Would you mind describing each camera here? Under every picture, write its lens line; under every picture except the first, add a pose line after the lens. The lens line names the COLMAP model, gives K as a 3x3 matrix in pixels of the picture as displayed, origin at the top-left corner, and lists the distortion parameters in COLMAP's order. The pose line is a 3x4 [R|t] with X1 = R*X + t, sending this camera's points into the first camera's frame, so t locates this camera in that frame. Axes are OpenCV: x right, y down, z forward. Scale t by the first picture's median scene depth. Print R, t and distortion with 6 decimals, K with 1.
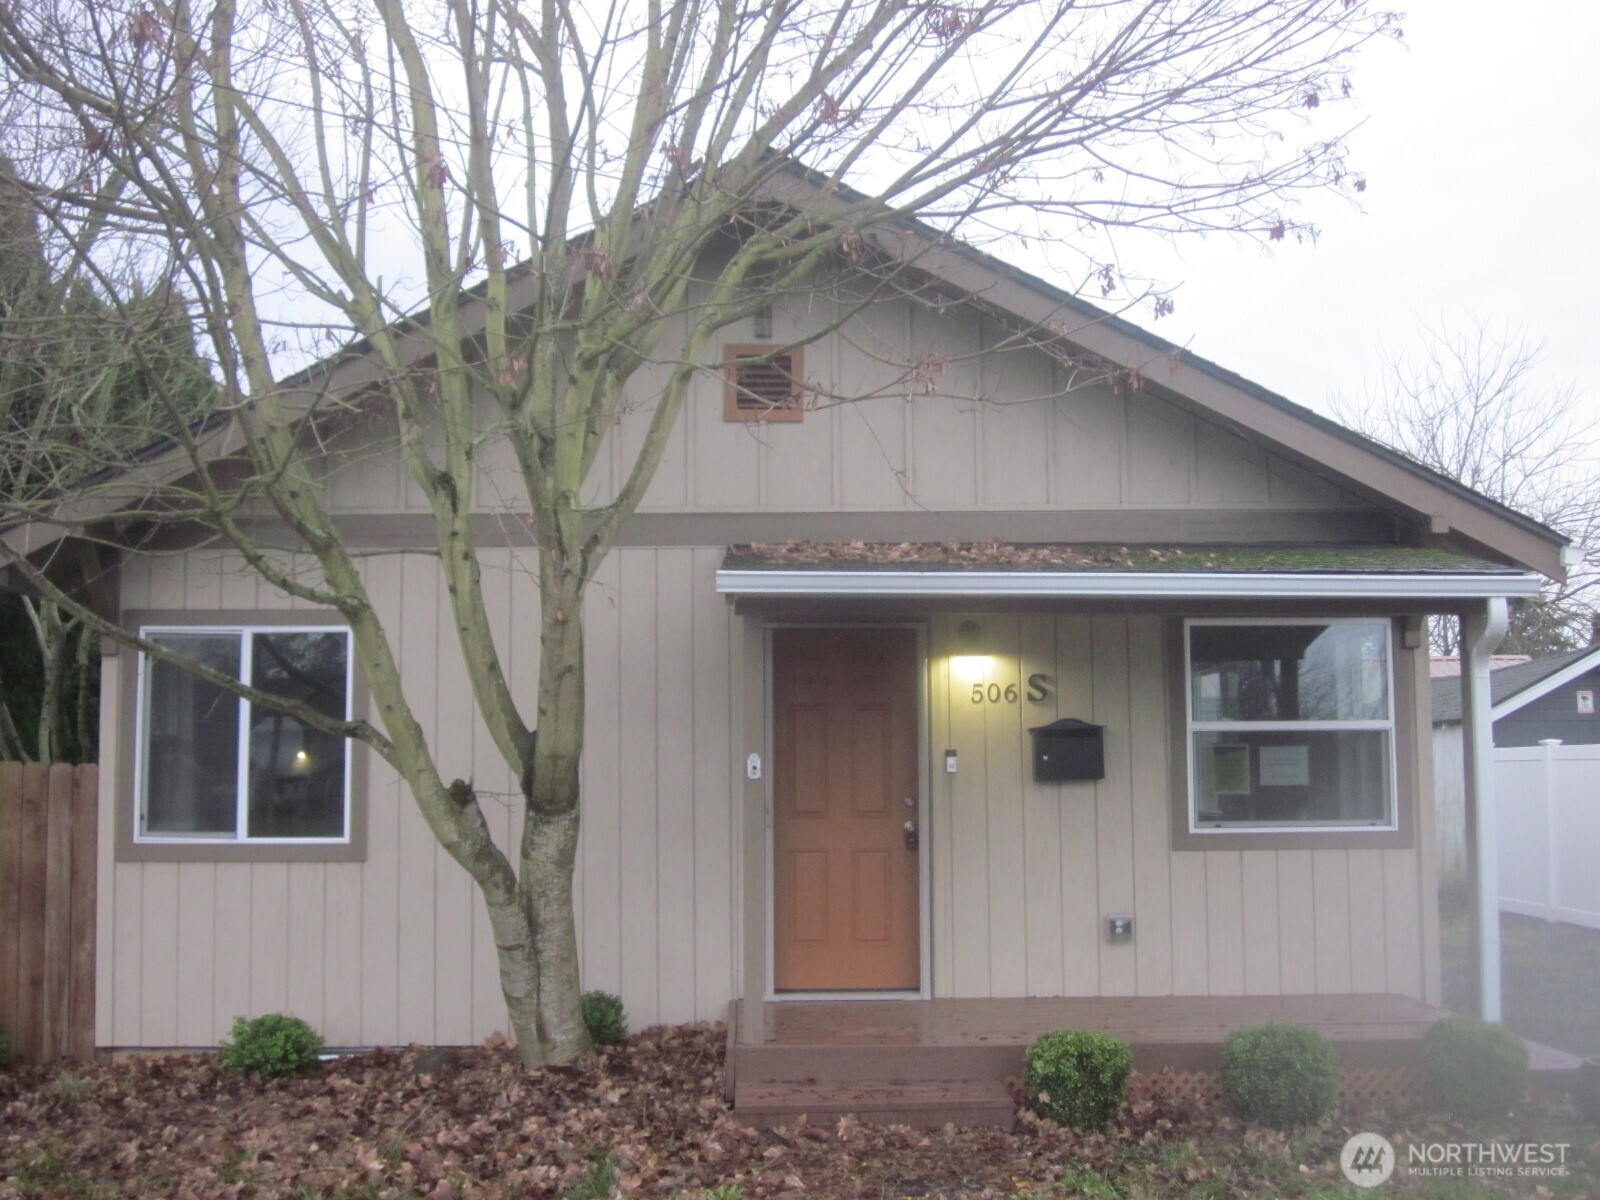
lens RADIAL K [[1788.7, 0, 800.0], [0, 1788.7, 600.0], [0, 0, 1]] dist [-0.088375, 0.003407]
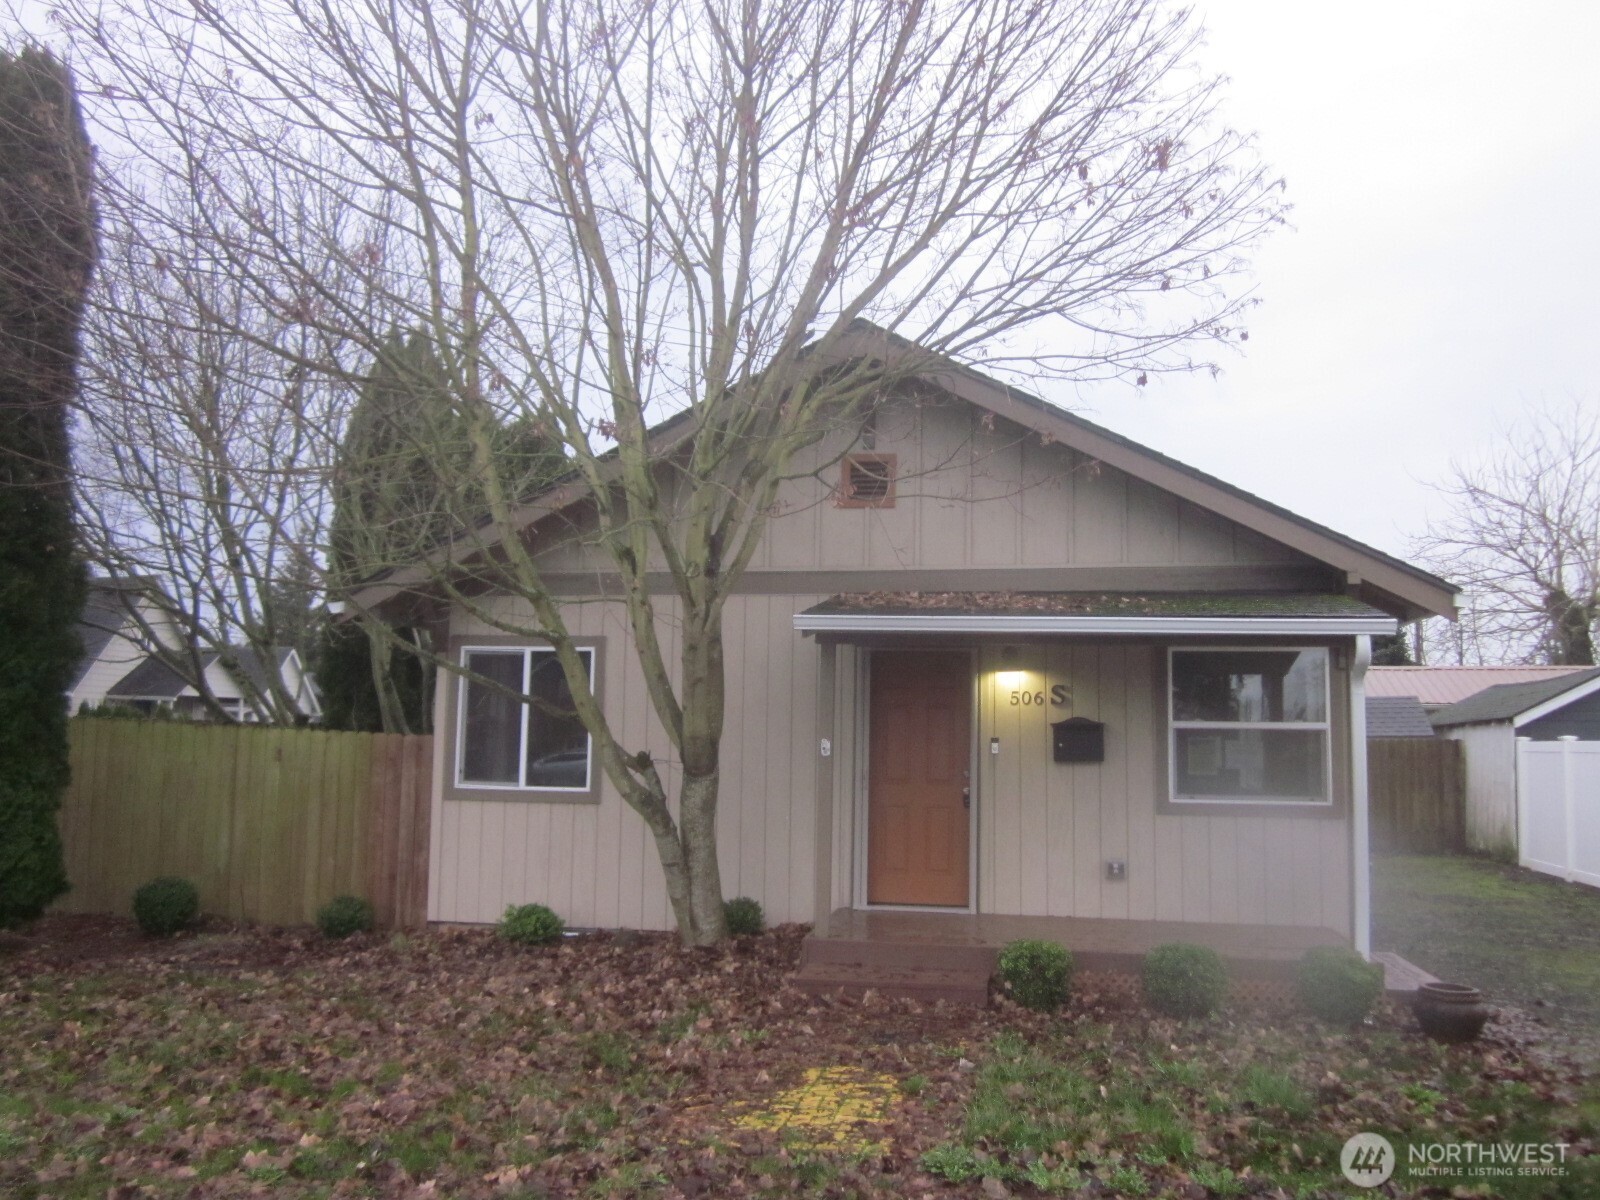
lens RADIAL K [[1323.1, 0, 800.0], [0, 1323.1, 600.0], [0, 0, 1]] dist [-0.052145, 0.009638]
pose [[0.978022, 0.000366, -0.208501, 0.158608], [-0.002618, 0.999941, -0.010527, -0.014568], [0.208485, 0.010841, 0.977966, -0.059969]]
